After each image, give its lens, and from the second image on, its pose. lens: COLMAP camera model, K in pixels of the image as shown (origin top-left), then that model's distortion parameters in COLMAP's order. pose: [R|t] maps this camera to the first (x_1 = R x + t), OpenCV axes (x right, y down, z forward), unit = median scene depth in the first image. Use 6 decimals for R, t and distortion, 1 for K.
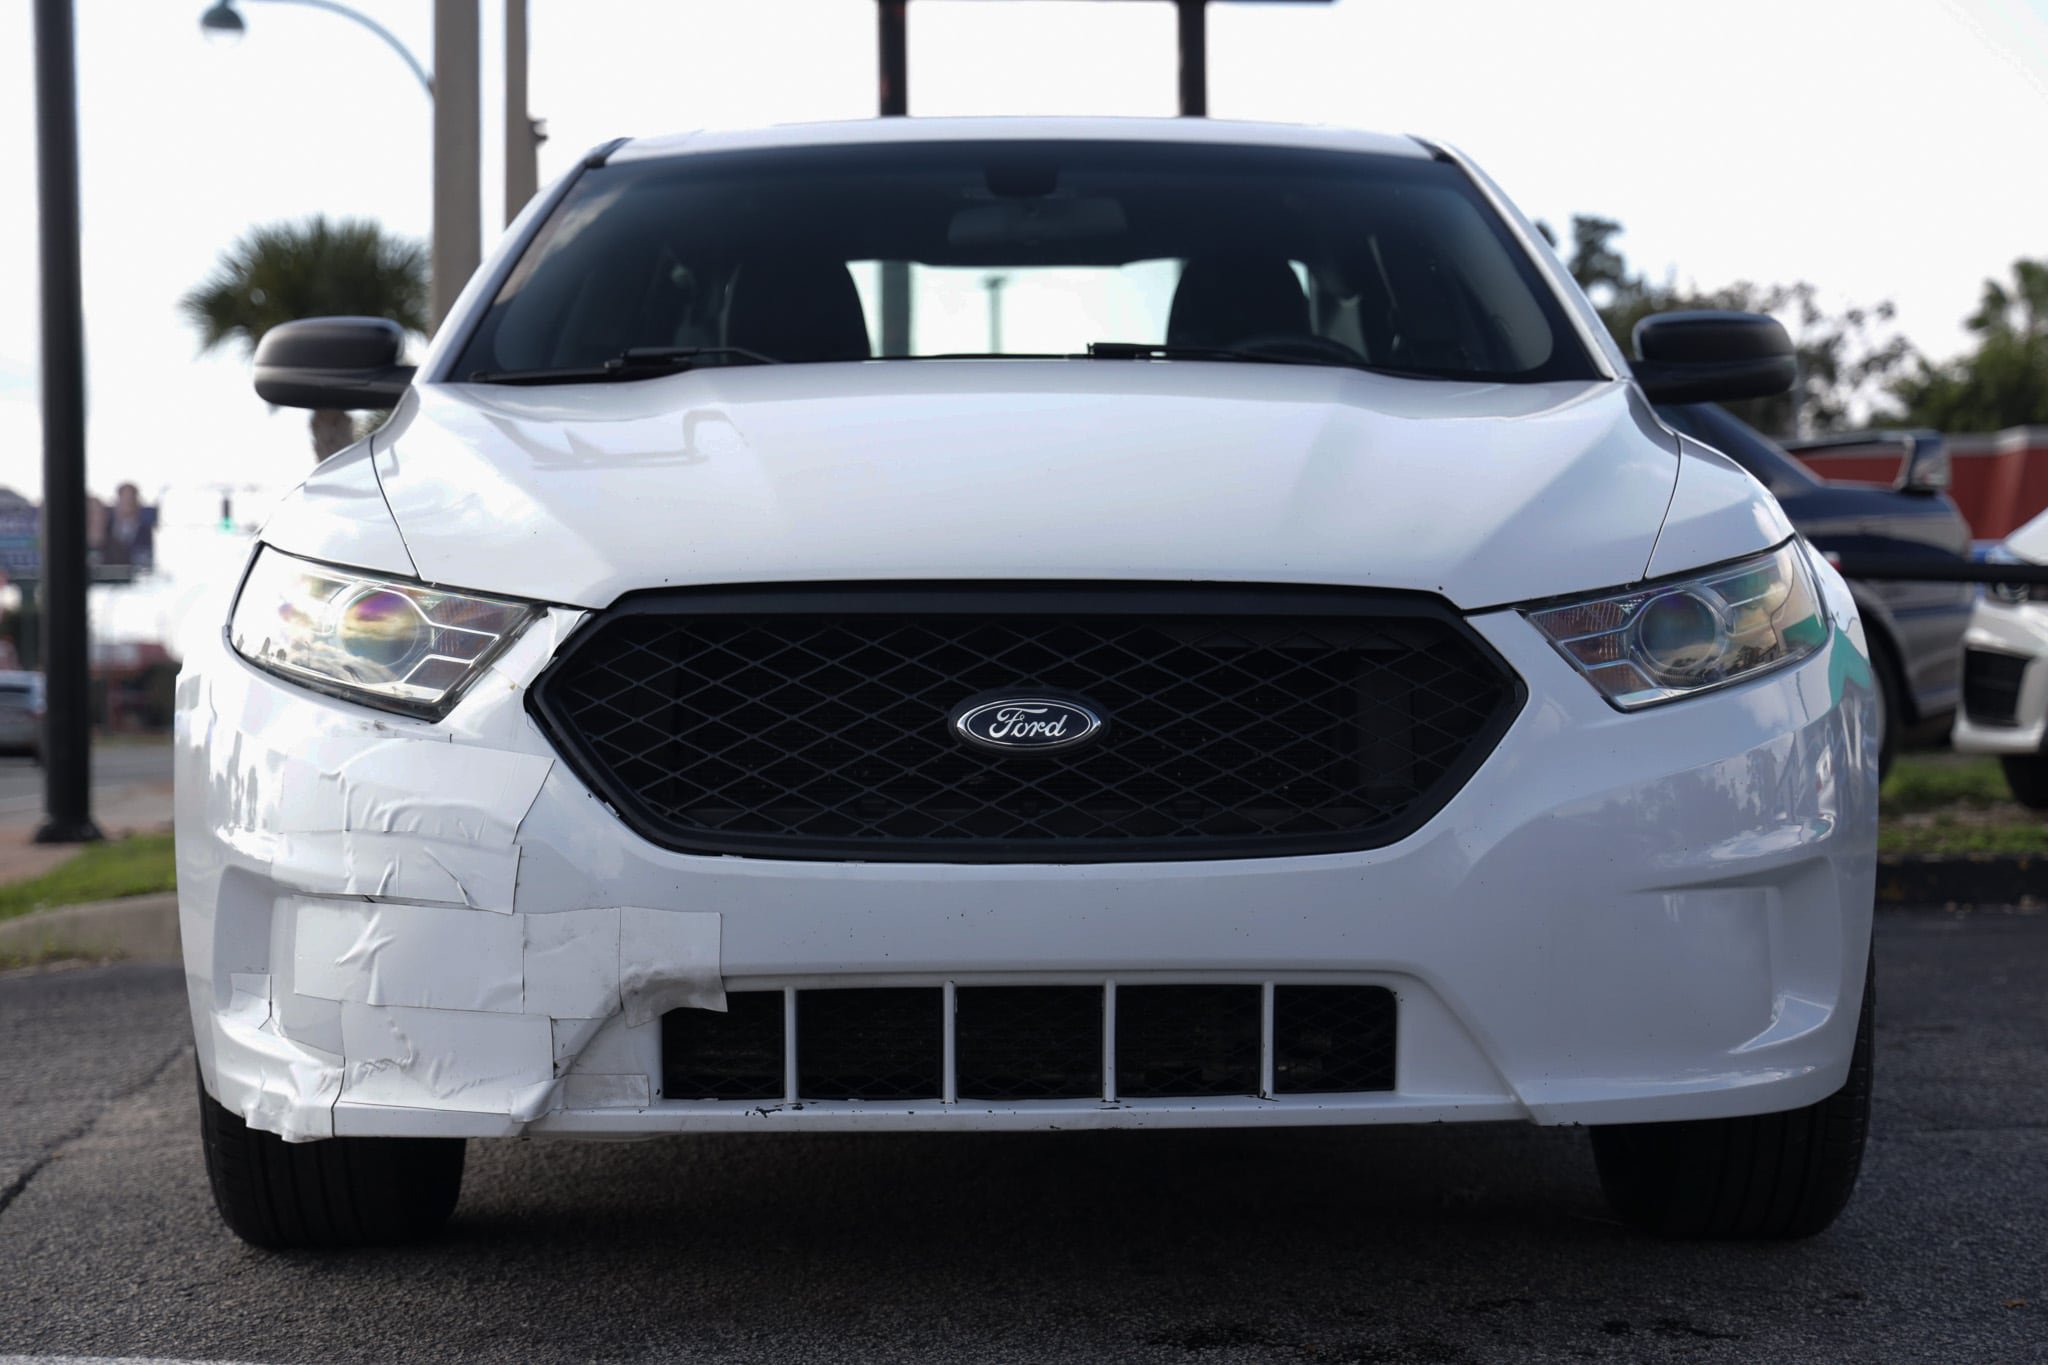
lens RADIAL K [[4232.0, 0, 1024.0], [0, 4232.0, 682.5], [0, 0, 1]] dist [0.296897, -0.118700]
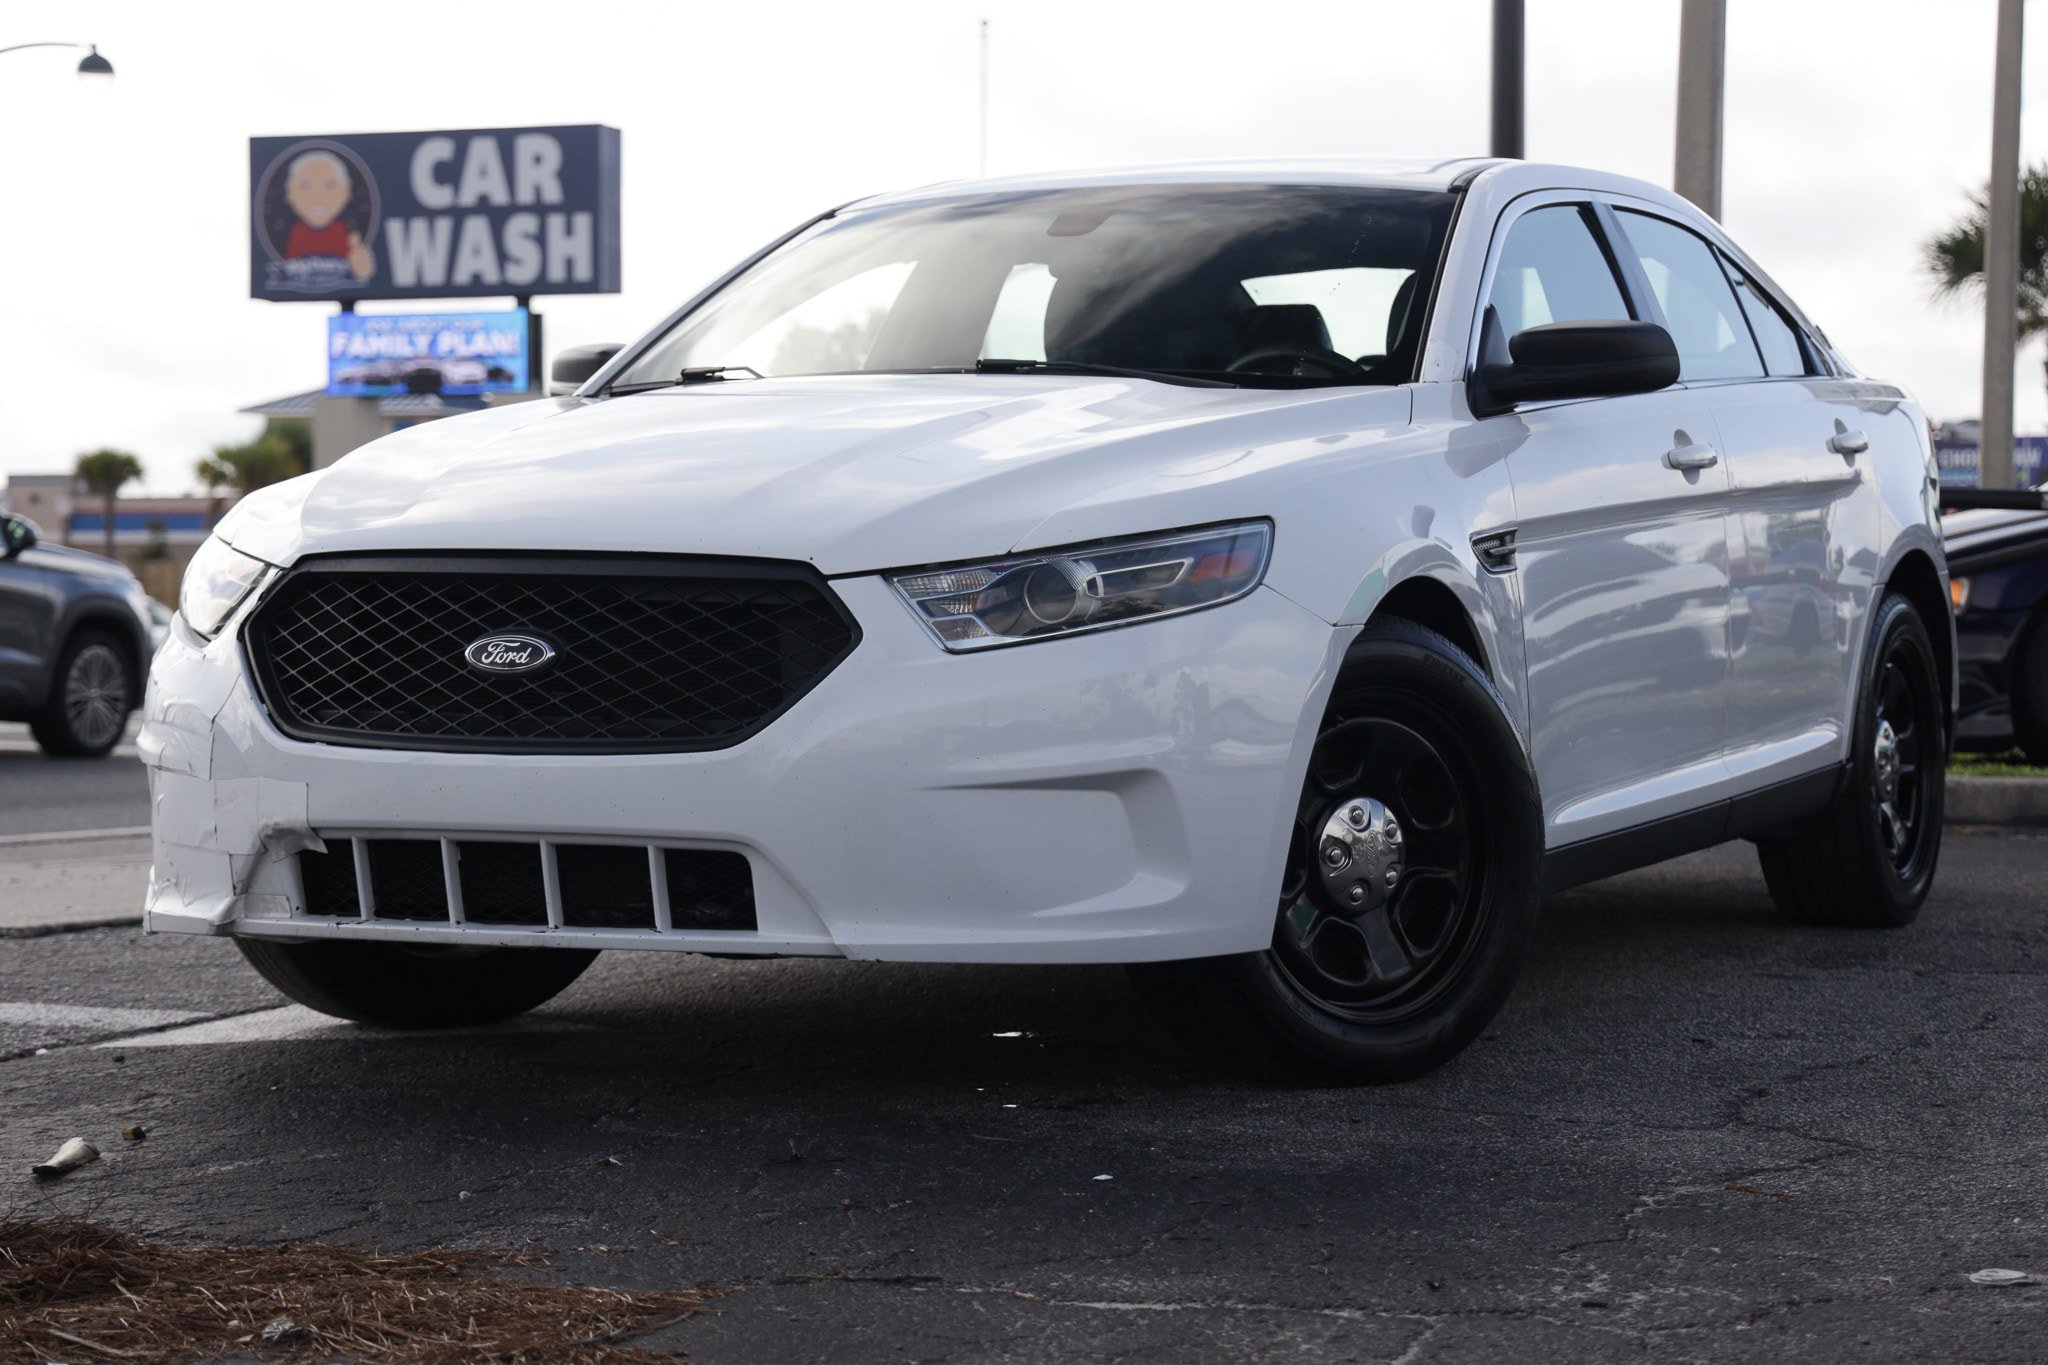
lens RADIAL K [[4232.0, 0, 1024.0], [0, 4232.0, 682.5], [0, 0, 1]] dist [0.296897, -0.118700]
pose [[0.896470, 0.020082, -0.442650, 0.760577], [-0.015708, 0.999785, 0.013546, -0.002262], [0.442826, -0.005190, 0.896592, -0.170584]]
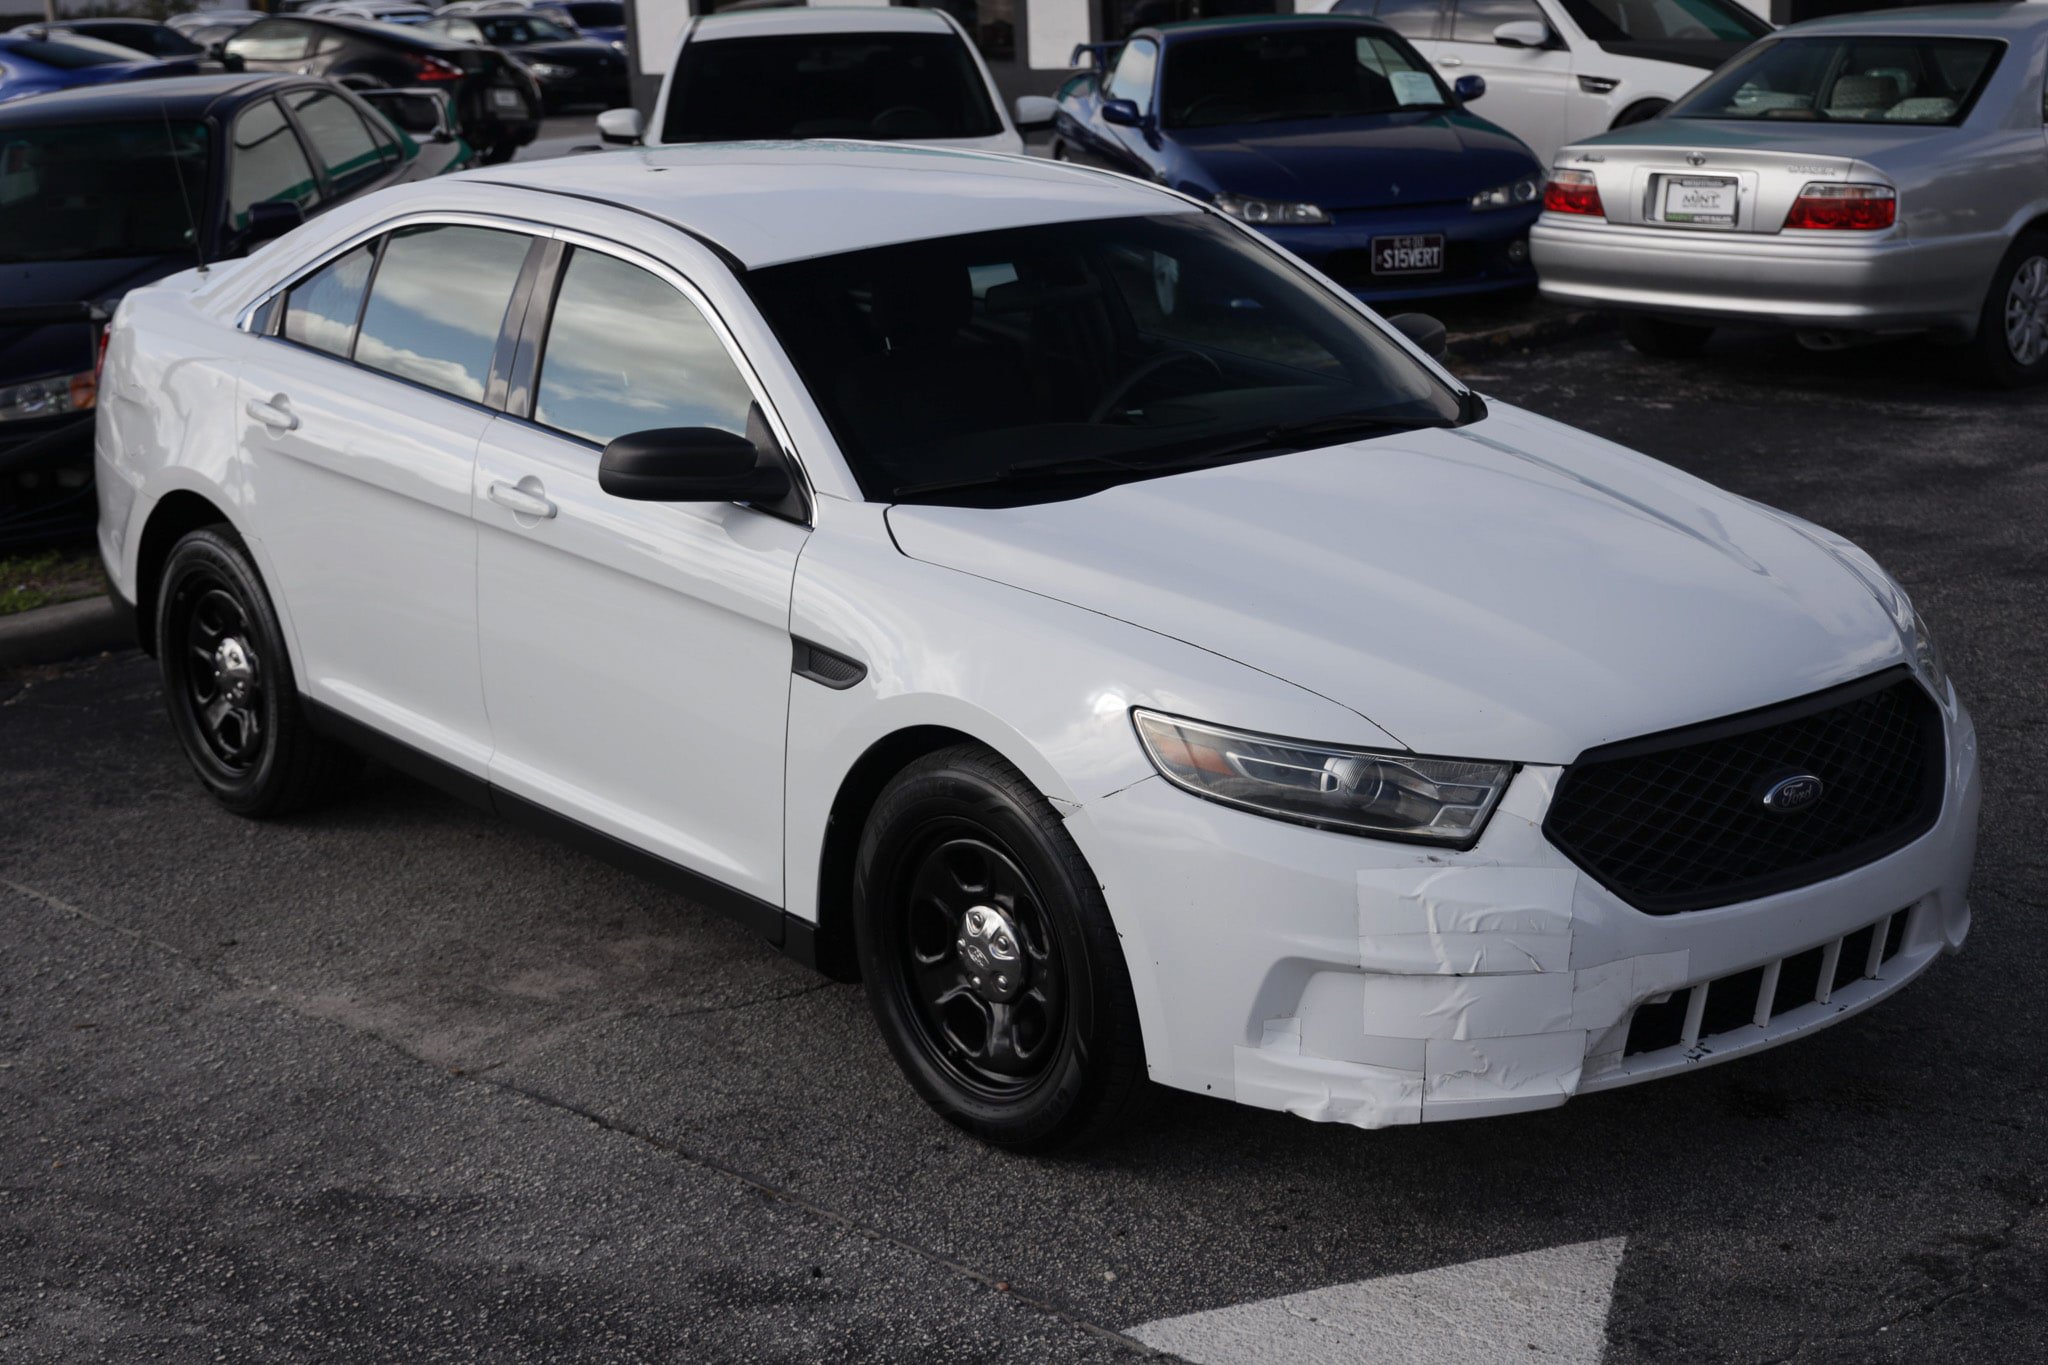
lens RADIAL K [[3282.2, 0, 1024.0], [0, 3282.2, 682.5], [0, 0, 1]] dist [0.068723, 0.036619]
pose [[0.782186, -0.167958, 0.599980, -0.976868], [0.037605, 0.973950, 0.223622, -0.324311], [-0.621909, -0.152352, 0.768126, 0.213609]]
